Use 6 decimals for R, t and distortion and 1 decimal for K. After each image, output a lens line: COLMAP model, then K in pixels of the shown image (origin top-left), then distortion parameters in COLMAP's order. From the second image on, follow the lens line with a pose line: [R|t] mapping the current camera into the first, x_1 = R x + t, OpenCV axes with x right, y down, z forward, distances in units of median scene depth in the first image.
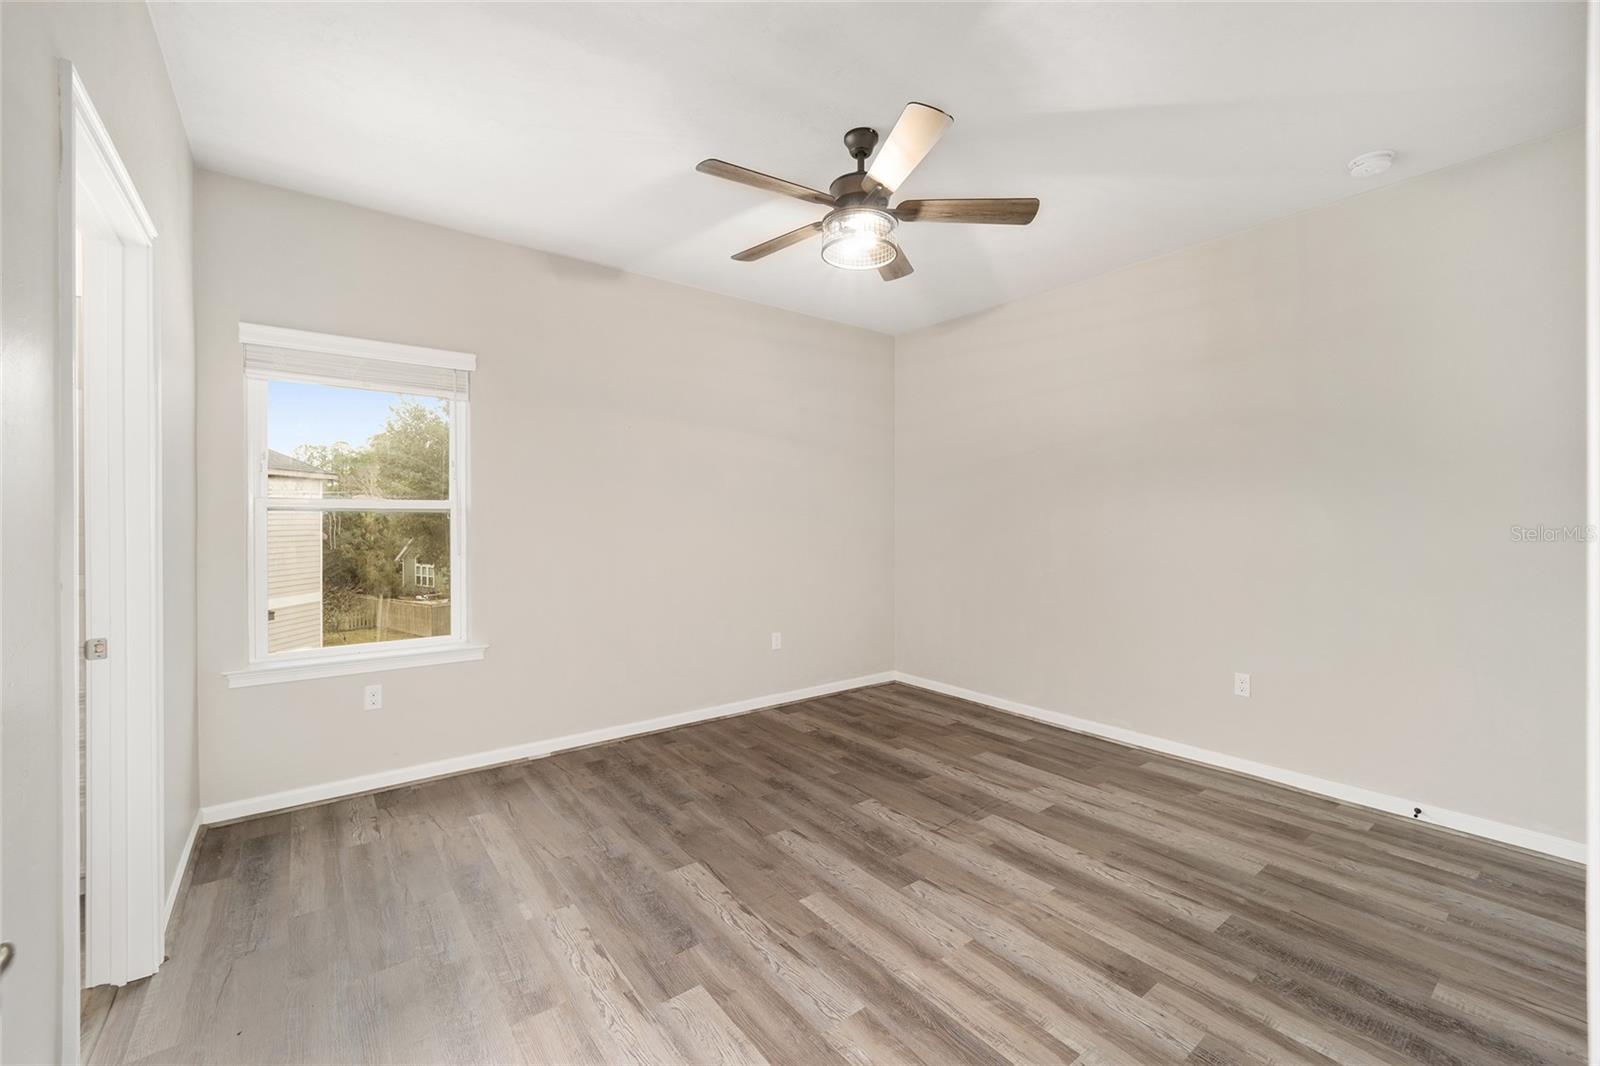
lens RADIAL K [[657.2, 0, 806.7], [0, 657.2, 525.0], [0, 0, 1]] dist [-0.004521, -0.001606]
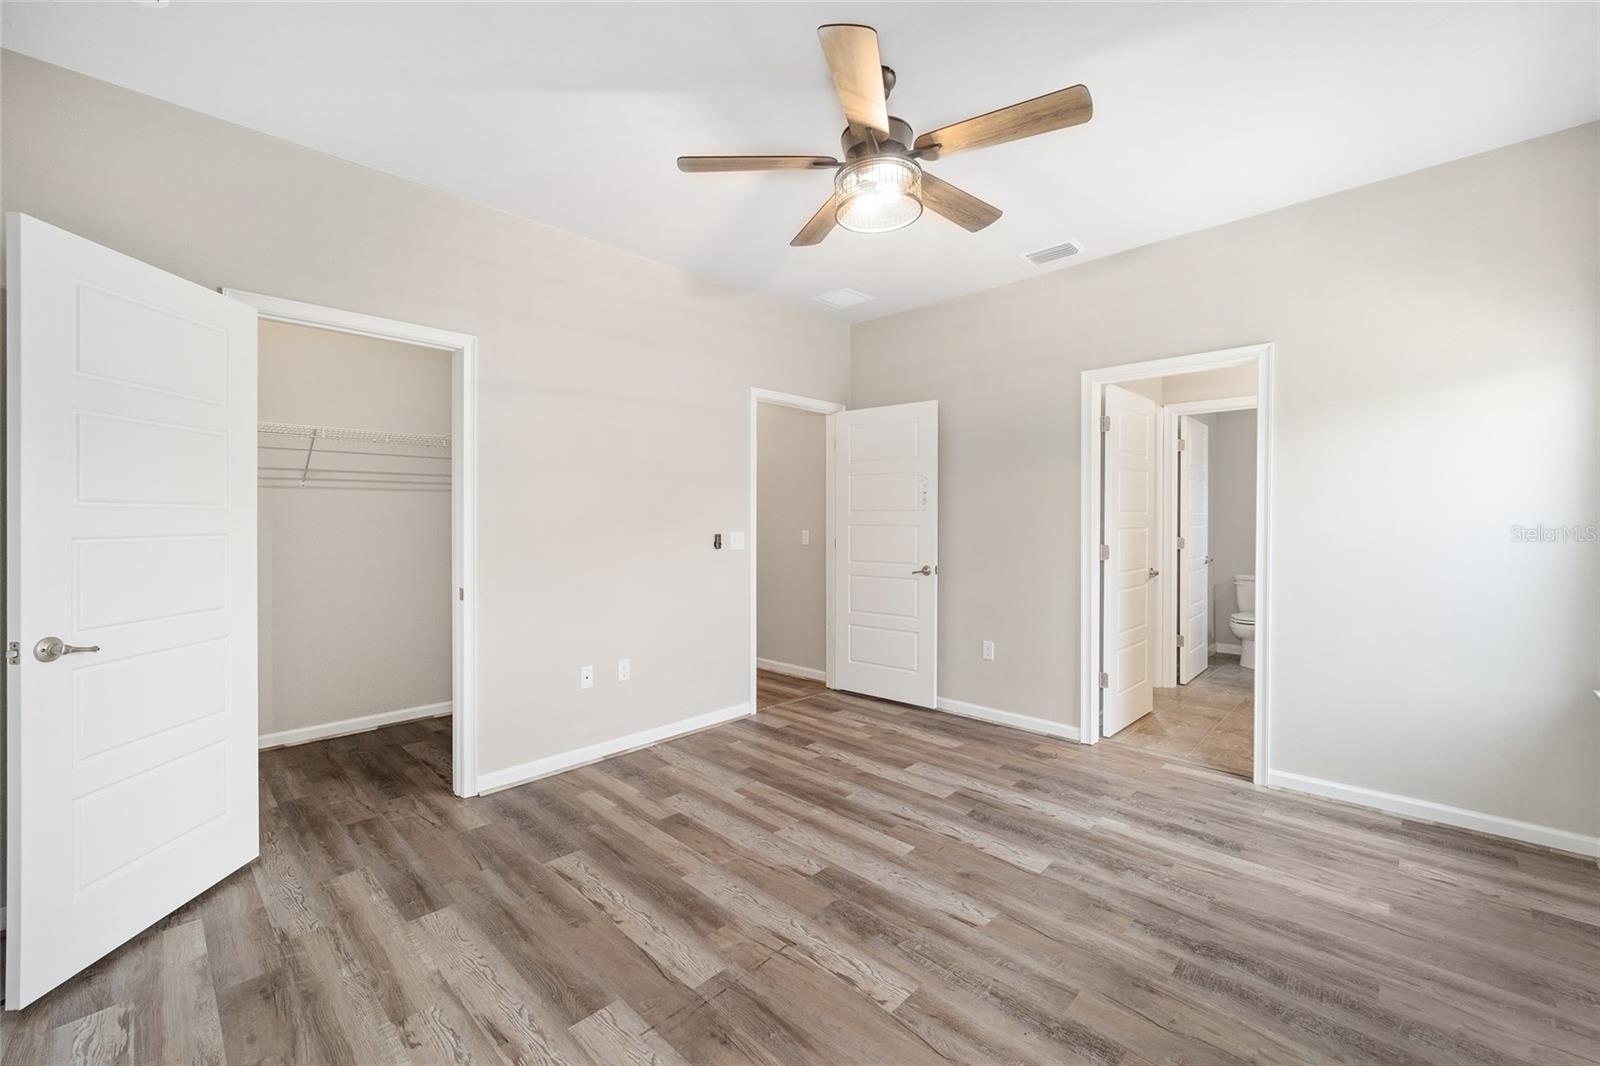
lens RADIAL K [[657.2, 0, 801.4], [0, 657.2, 521.3], [0, 0, 1]] dist [-0.004521, -0.001606]
pose [[-0.990300, 0.002029, -0.138928, 0.325694], [0.000777, 0.999959, 0.009064, -0.012472], [0.138940, 0.008868, -0.990261, 1.984624]]
